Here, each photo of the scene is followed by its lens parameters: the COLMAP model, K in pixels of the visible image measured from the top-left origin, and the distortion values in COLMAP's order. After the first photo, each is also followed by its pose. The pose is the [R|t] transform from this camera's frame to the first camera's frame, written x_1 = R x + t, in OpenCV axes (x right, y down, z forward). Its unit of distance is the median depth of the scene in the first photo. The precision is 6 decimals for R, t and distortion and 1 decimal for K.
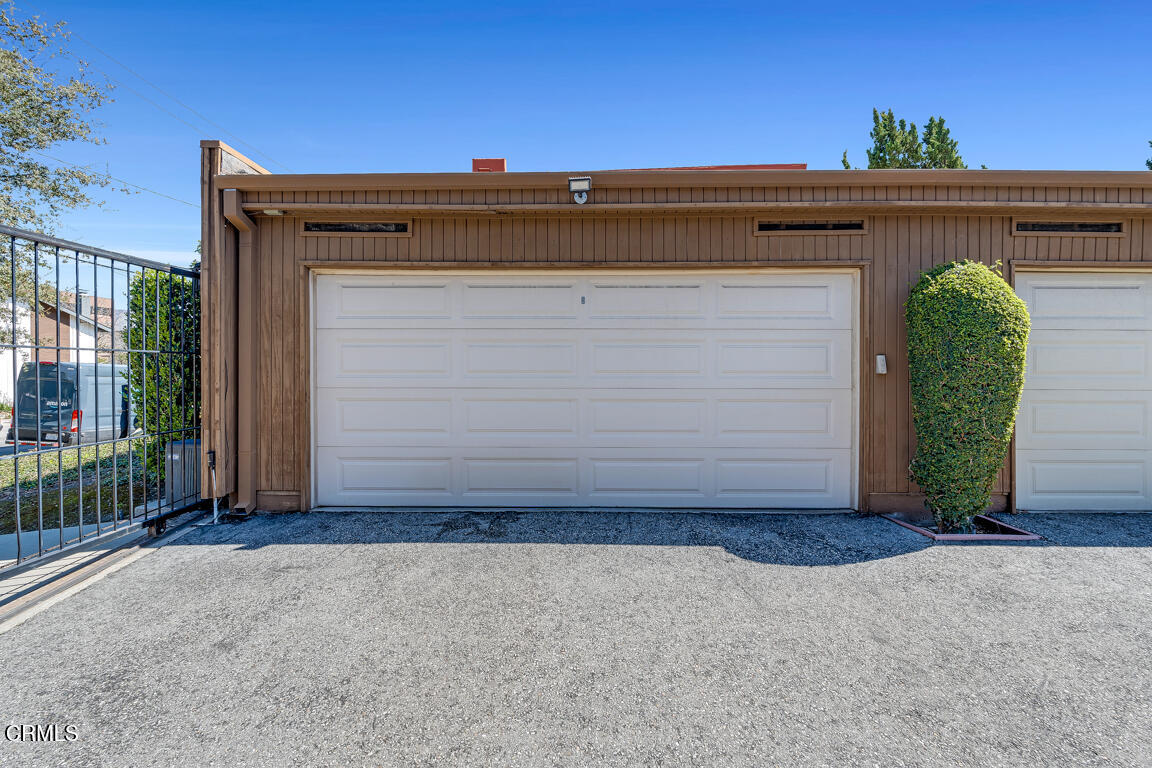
lens RADIAL K [[508.4, 0, 576.0], [0, 508.4, 384.0], [0, 0, 1]] dist [-0.004162, -0.000508]
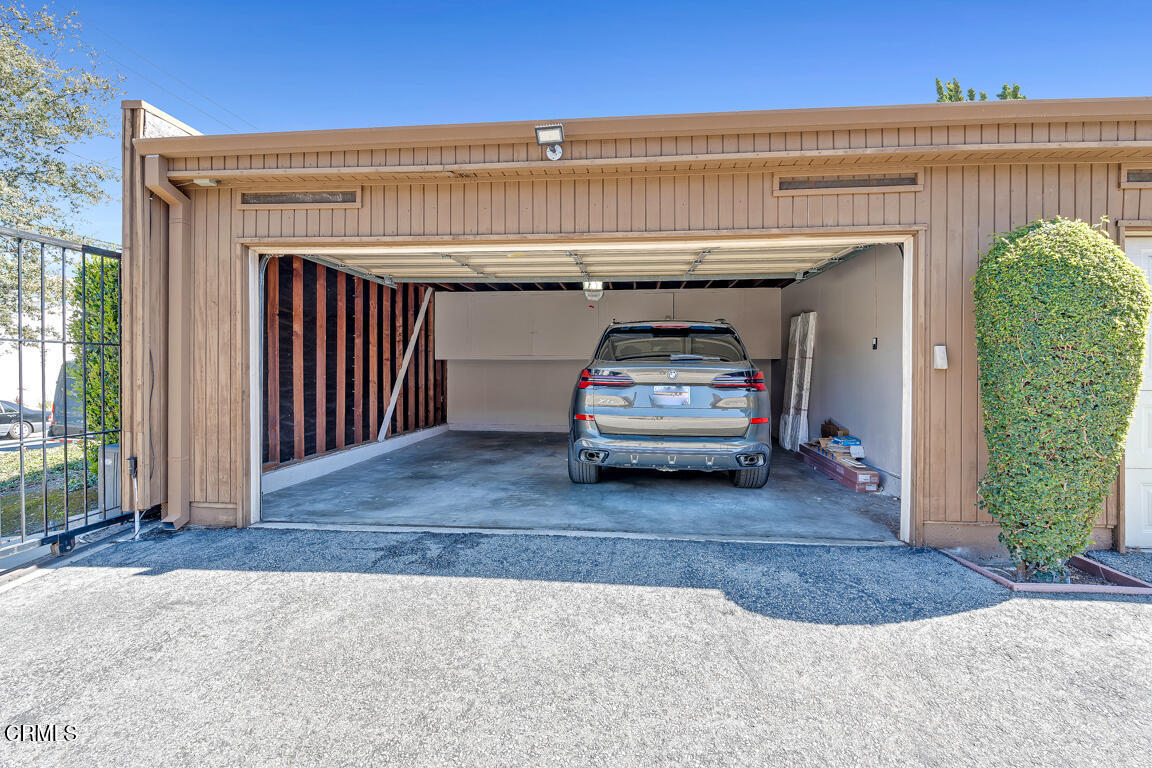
lens RADIAL K [[525.0, 0, 576.0], [0, 525.0, 384.0], [0, 0, 1]] dist [-0.002857, -0.001046]
pose [[0.997048, 0.003431, -0.076708, 0.110387], [-0.003433, 0.999994, 0.000111, 0.004772], [0.076708, 0.000152, 0.997054, 0.162337]]
